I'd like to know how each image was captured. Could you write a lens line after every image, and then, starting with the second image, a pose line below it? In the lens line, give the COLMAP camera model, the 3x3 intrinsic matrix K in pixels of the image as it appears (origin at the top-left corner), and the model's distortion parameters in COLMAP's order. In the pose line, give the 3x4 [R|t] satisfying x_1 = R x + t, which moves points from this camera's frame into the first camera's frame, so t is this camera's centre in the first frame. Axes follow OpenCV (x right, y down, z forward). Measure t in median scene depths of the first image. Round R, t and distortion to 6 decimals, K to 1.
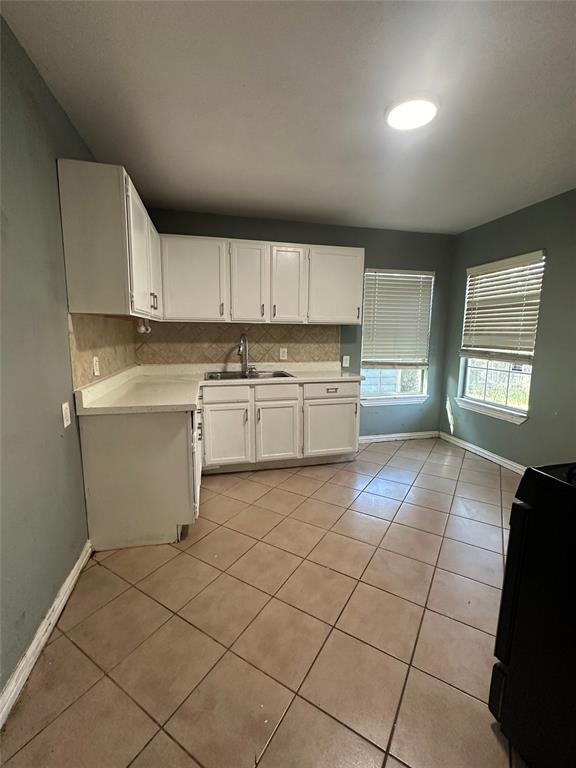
lens RADIAL K [[334.6, 0, 288.2], [0, 334.6, 380.0], [0, 0, 1]] dist [-0.007647, 0.001402]
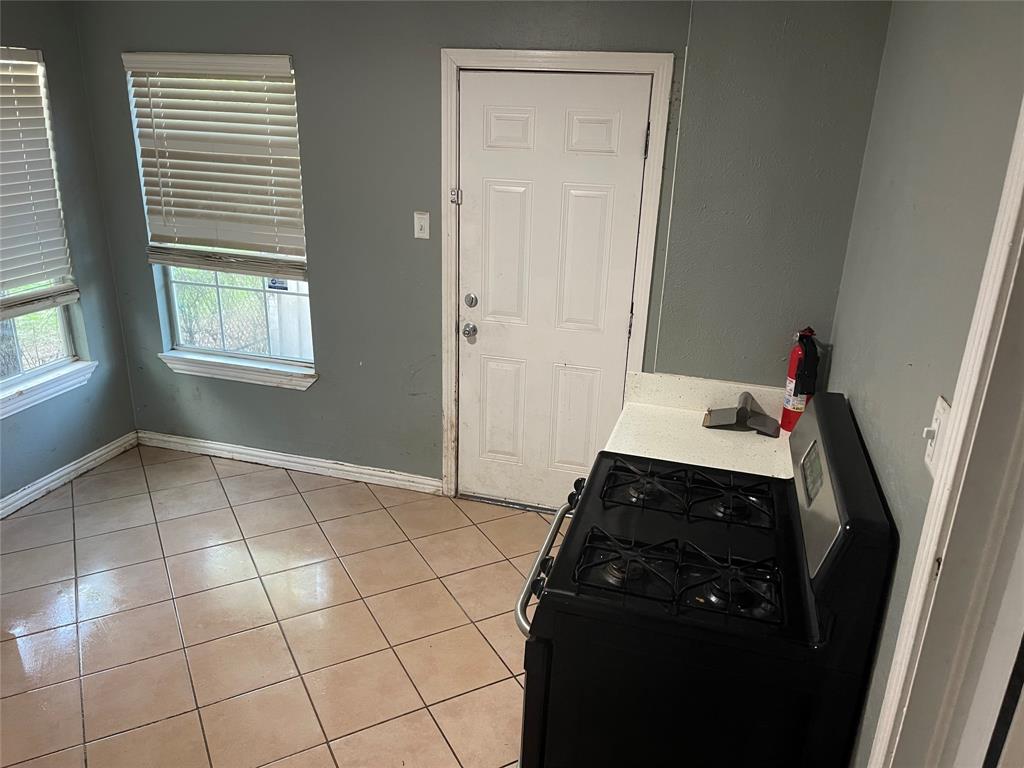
lens RADIAL K [[778.1, 0, 509.8], [0, 778.1, 382.3], [0, 0, 1]] dist [0.043730, -0.039158]
pose [[0.499882, -0.286342, 0.817390, -0.174948], [0.099058, 0.956475, 0.274486, -0.193952], [-0.860410, -0.056242, 0.506489, 0.070142]]
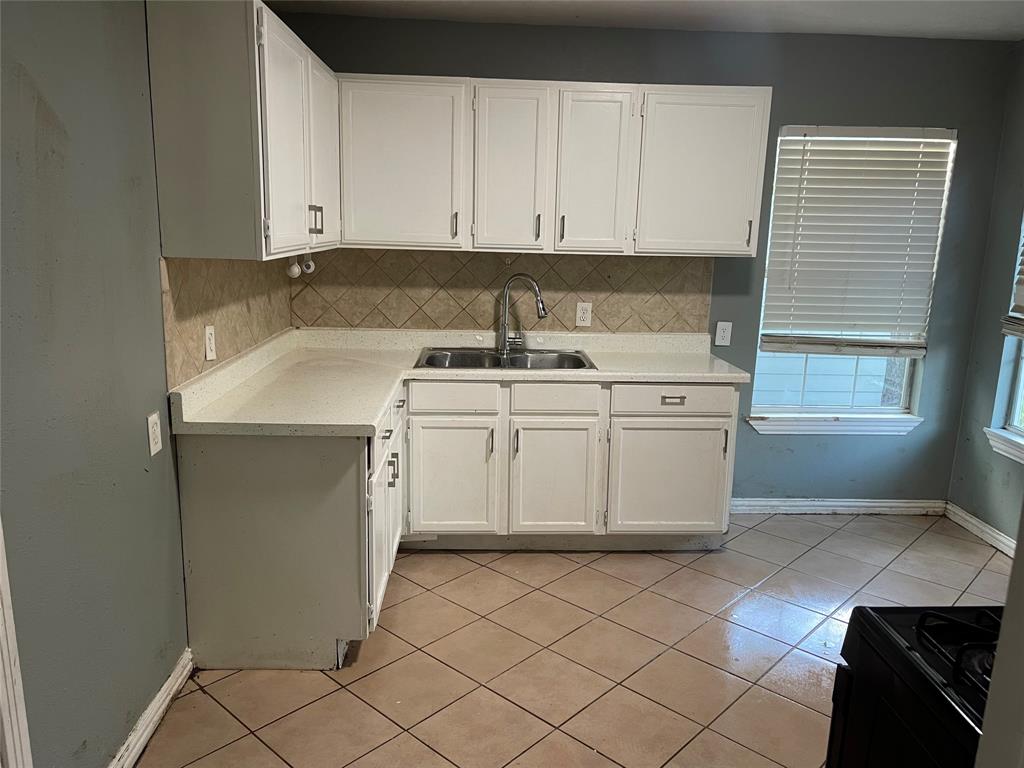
lens RADIAL K [[778.1, 0, 516.9], [0, 778.1, 381.9], [0, 0, 1]] dist [0.043730, -0.039158]
pose [[0.981918, 0.055343, -0.181036, 0.111145], [-0.044377, 0.996958, 0.064078, -0.055702], [0.184031, -0.054886, 0.981387, -0.125959]]
